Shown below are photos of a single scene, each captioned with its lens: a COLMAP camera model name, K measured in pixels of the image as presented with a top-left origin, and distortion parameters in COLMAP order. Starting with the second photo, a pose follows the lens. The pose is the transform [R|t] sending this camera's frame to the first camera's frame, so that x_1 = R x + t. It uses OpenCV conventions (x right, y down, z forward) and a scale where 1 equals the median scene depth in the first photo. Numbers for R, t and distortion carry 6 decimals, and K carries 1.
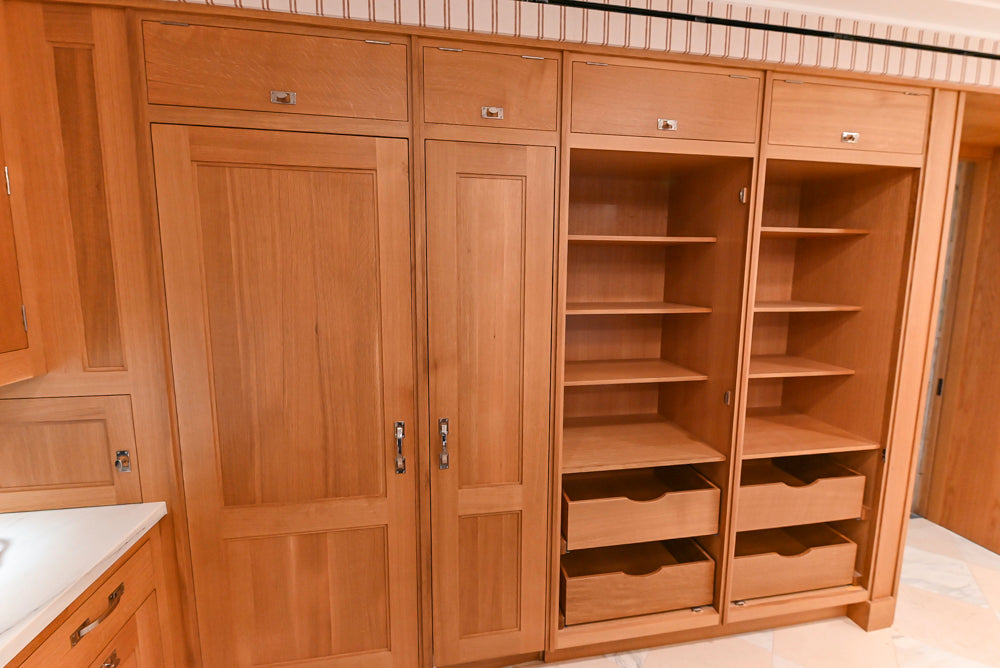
lens RADIAL K [[420.7, 0, 503.1], [0, 420.7, 325.3], [0, 0, 1]] dist [0.004956, -0.006065]
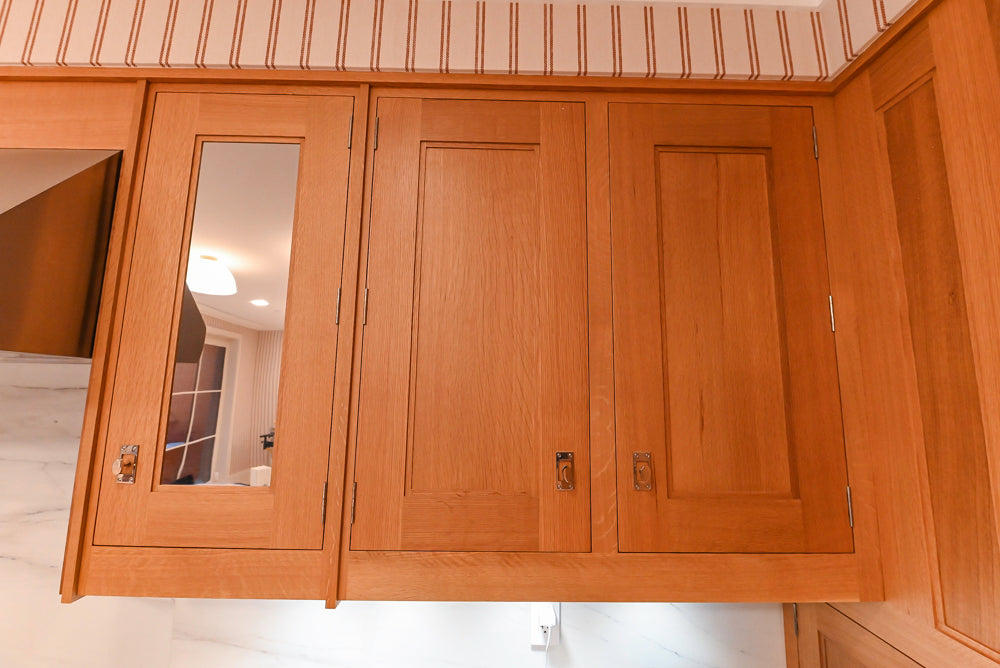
lens RADIAL K [[420.7, 0, 499.1], [0, 420.7, 326.2], [0, 0, 1]] dist [0.004956, -0.006065]
pose [[-0.171017, -0.148739, -0.973976, -0.254404], [-0.142195, 0.981916, -0.124985, -0.104833], [0.974953, 0.117120, -0.189074, 0.410020]]
